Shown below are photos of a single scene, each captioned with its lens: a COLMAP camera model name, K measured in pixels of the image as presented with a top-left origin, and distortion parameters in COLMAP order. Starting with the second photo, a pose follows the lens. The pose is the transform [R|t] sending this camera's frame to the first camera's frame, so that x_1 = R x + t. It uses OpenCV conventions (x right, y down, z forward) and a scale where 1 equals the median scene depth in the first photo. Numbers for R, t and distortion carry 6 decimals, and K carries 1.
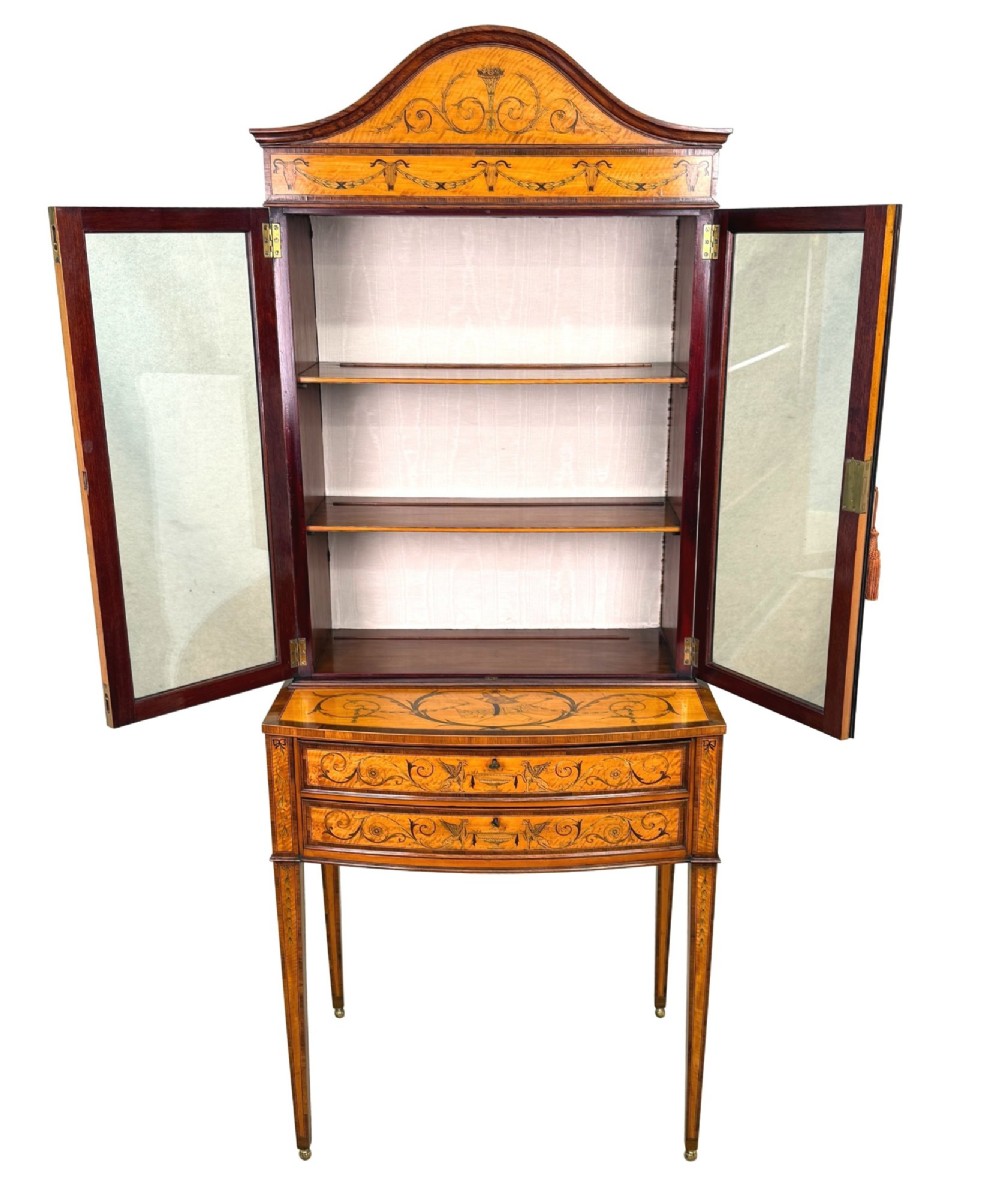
lens RADIAL K [[1335.2, 0, 497.3], [0, 1335.2, 609.3], [0, 0, 1]] dist [0.147205, 0.000000]
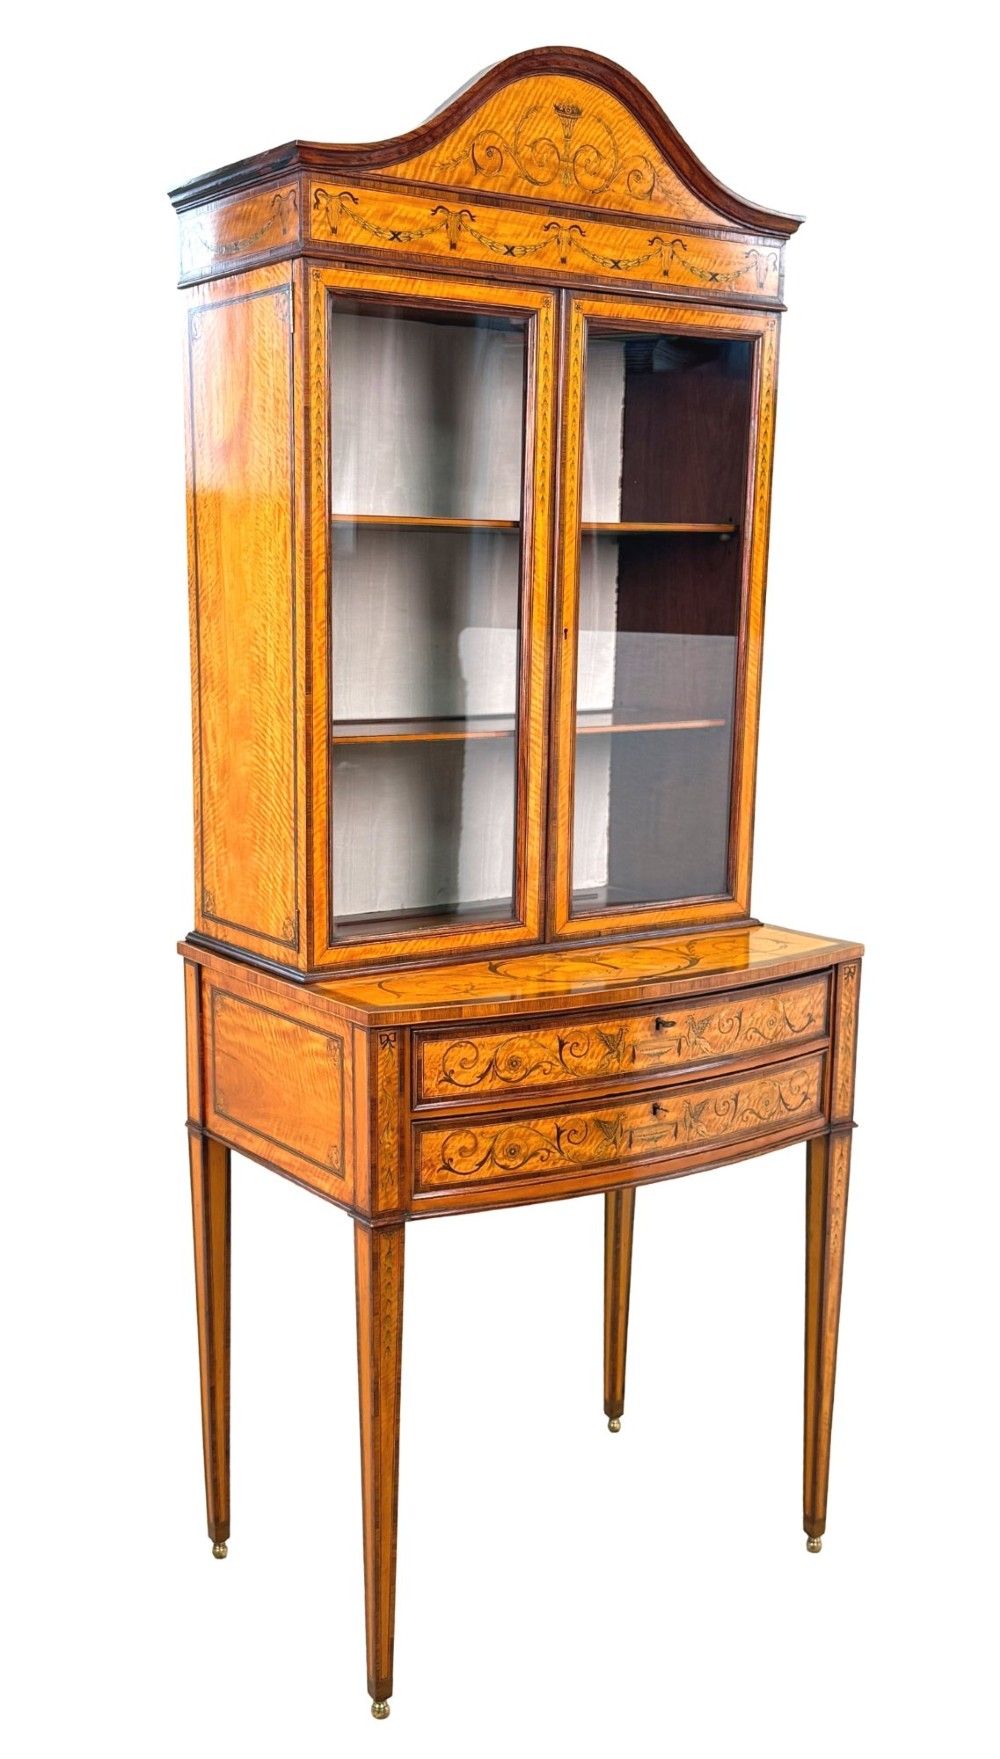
lens RADIAL K [[1972.4, 0, 477.0], [0, 1972.4, 924.6], [0, 0, 1]] dist [0.122624, 0.000000]
pose [[0.813019, -0.090797, 0.575114, -0.689972], [0.155809, 0.985669, -0.064649, 0.114203], [-0.561002, 0.142169, 0.815515, 0.163023]]
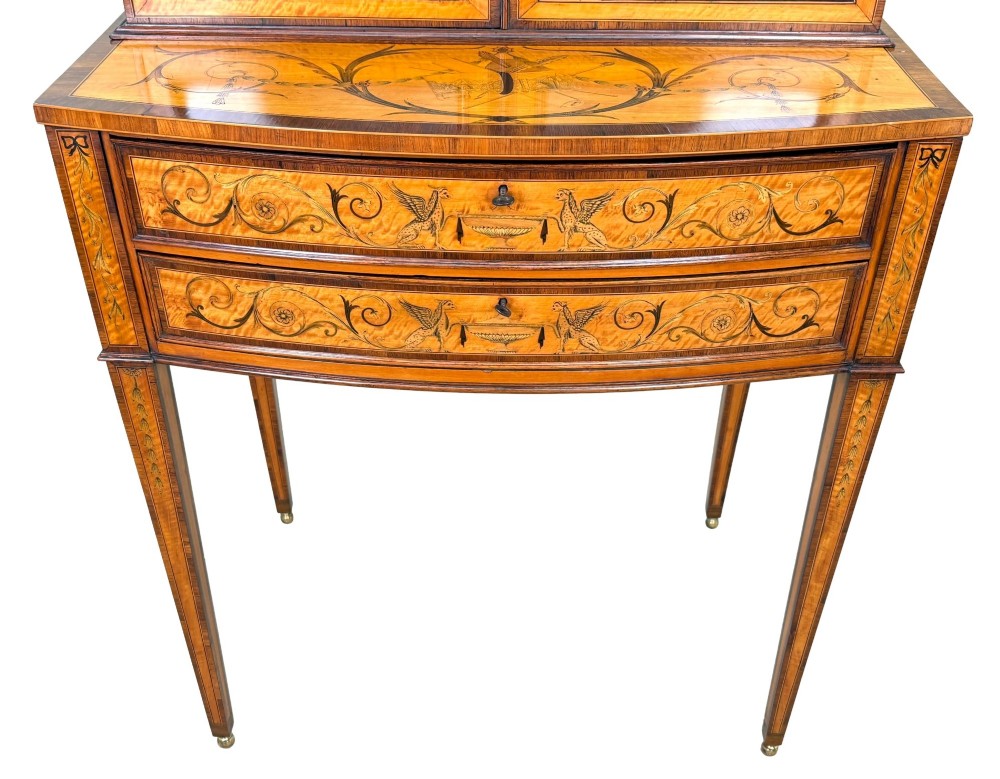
lens RADIAL K [[1109.1, 0, 495.9], [0, 1109.1, 444.6], [0, 0, 1]] dist [0.068340, 0.000000]
pose [[0.999929, 0.010243, 0.006082, -0.006183], [-0.011725, 0.936566, 0.350295, 0.056192], [-0.002108, -0.350342, 0.936620, 0.567571]]
